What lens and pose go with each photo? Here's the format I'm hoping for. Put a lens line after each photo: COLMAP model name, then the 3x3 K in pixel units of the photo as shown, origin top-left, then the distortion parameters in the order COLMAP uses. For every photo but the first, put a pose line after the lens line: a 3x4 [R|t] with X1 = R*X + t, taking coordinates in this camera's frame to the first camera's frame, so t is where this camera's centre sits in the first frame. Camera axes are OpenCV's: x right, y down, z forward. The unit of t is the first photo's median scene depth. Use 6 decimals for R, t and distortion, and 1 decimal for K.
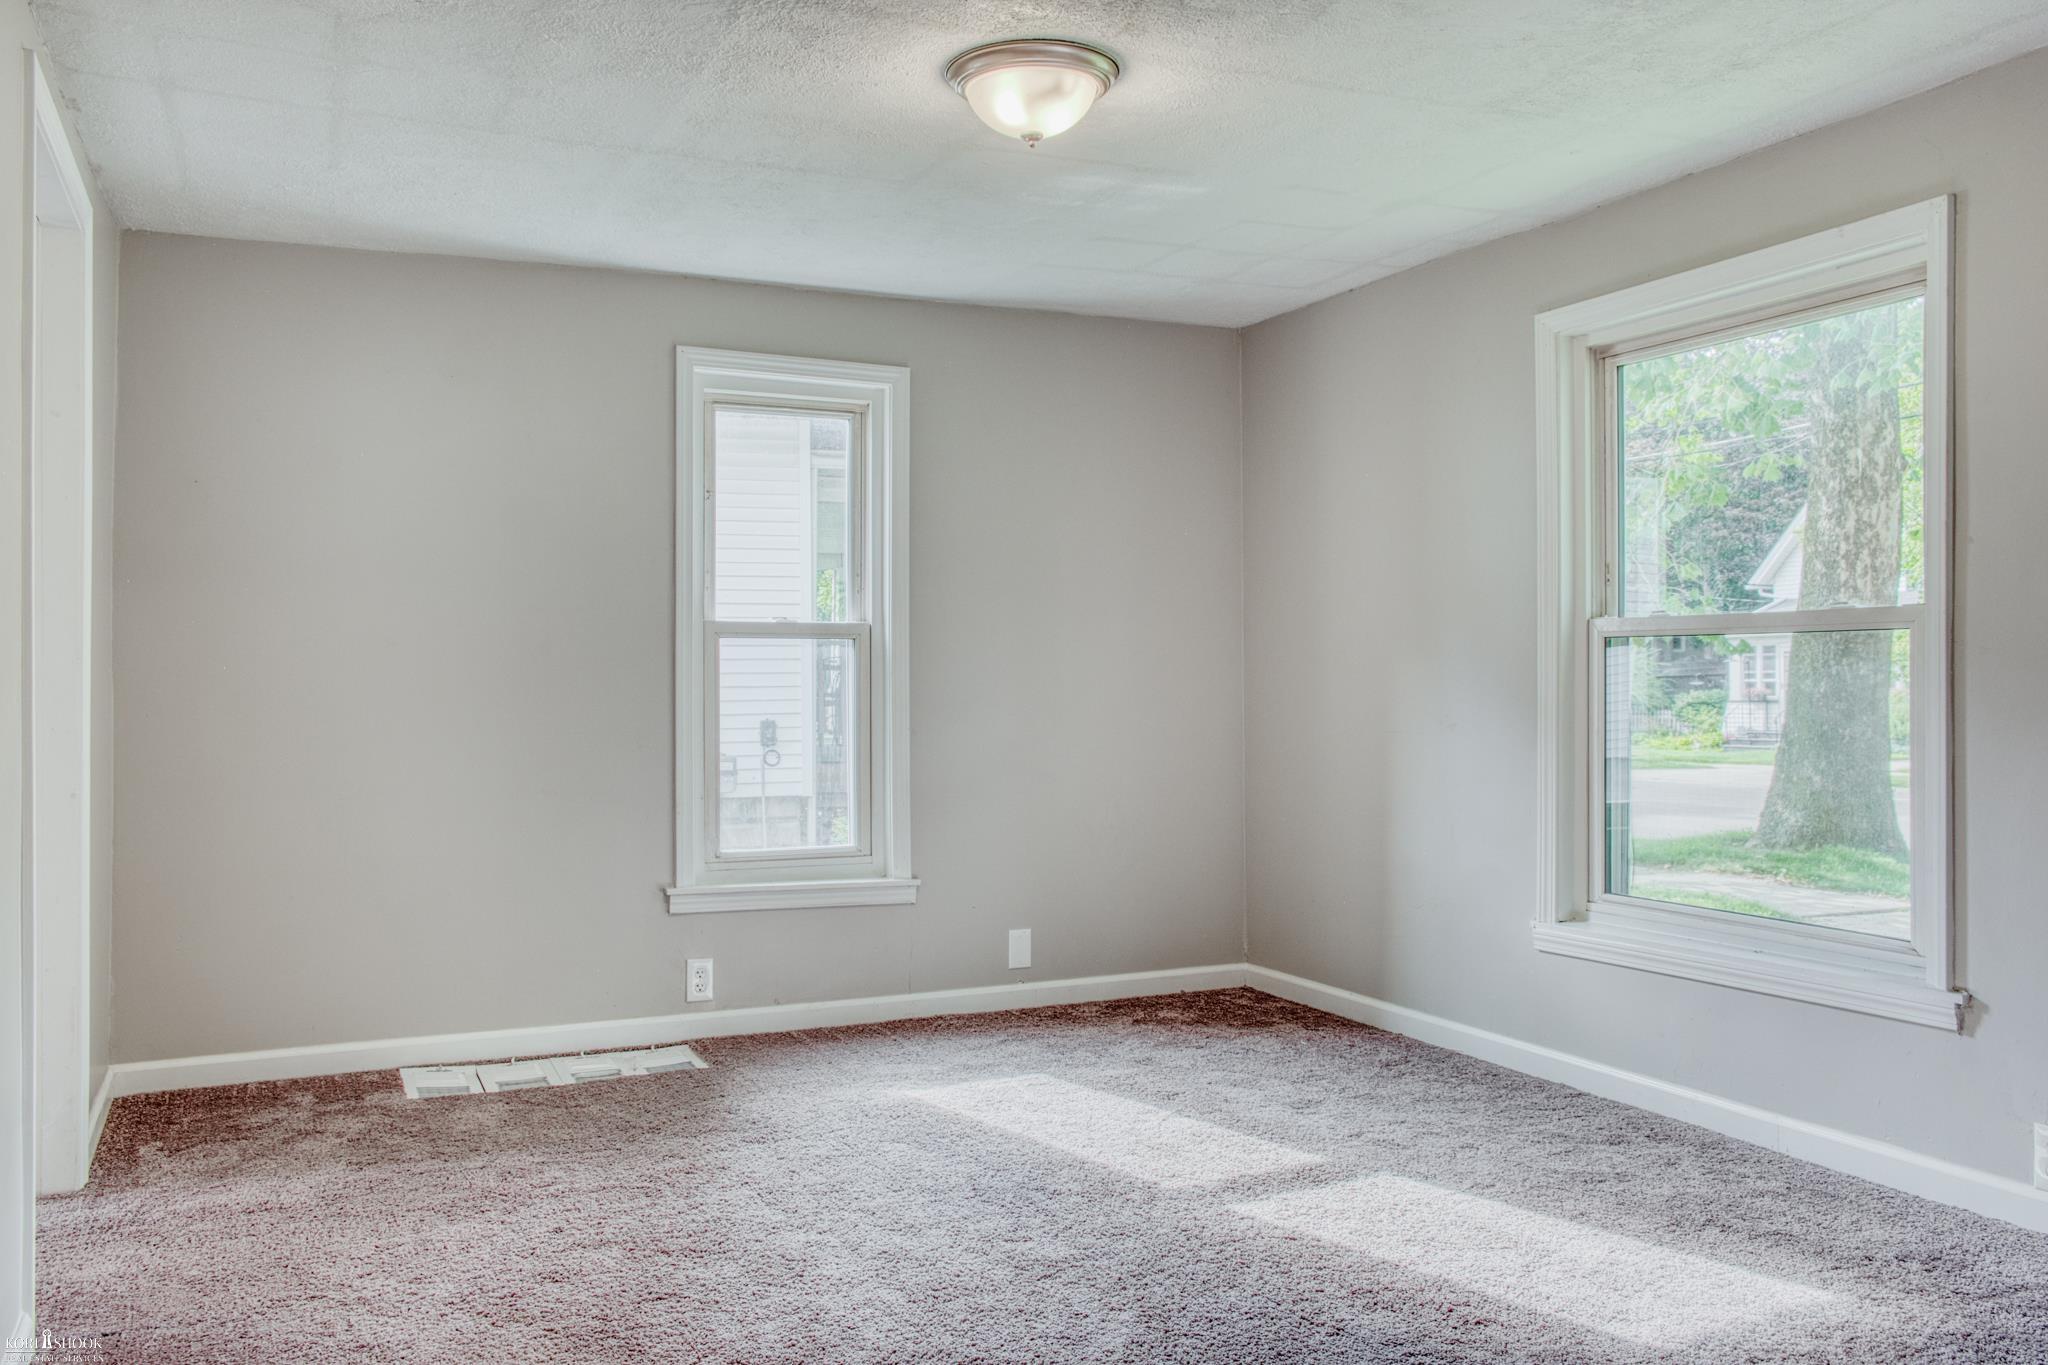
lens RADIAL K [[1587.4, 0, 1017.8], [0, 1587.4, 693.0], [0, 0, 1]] dist [-0.095957, 0.121911]
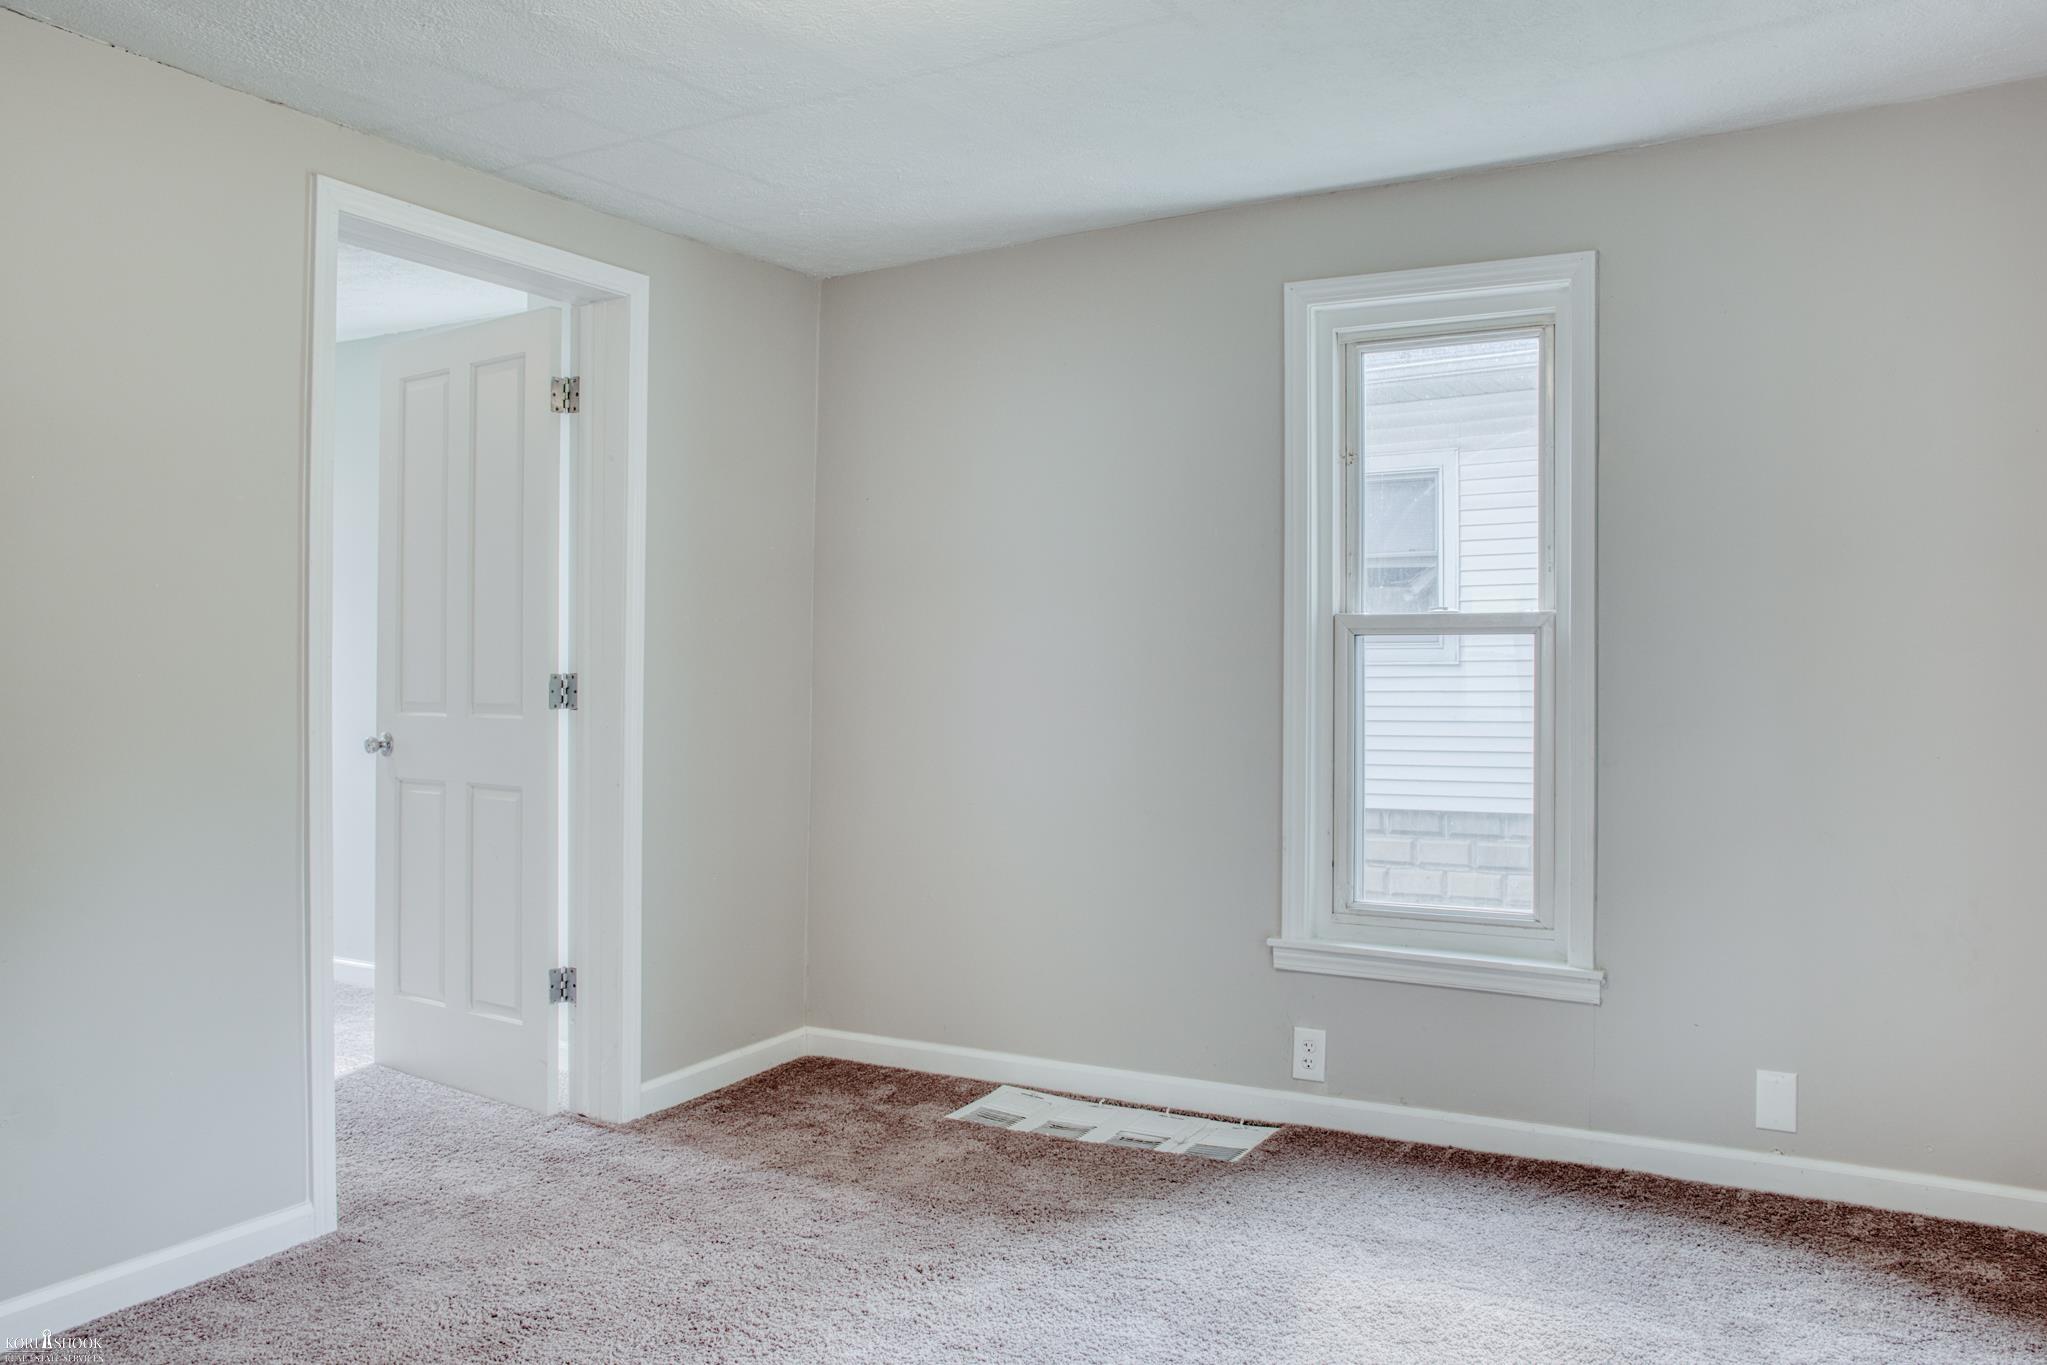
lens RADIAL K [[1586.7, 0, 1017.3], [0, 1586.7, 693.0], [0, 0, 1]] dist [-0.095957, 0.121911]
pose [[0.582972, 0.013785, -0.812375, 0.372596], [-0.009515, 0.999903, 0.010140, -0.012614], [0.812437, 0.001818, 0.583047, 0.399350]]
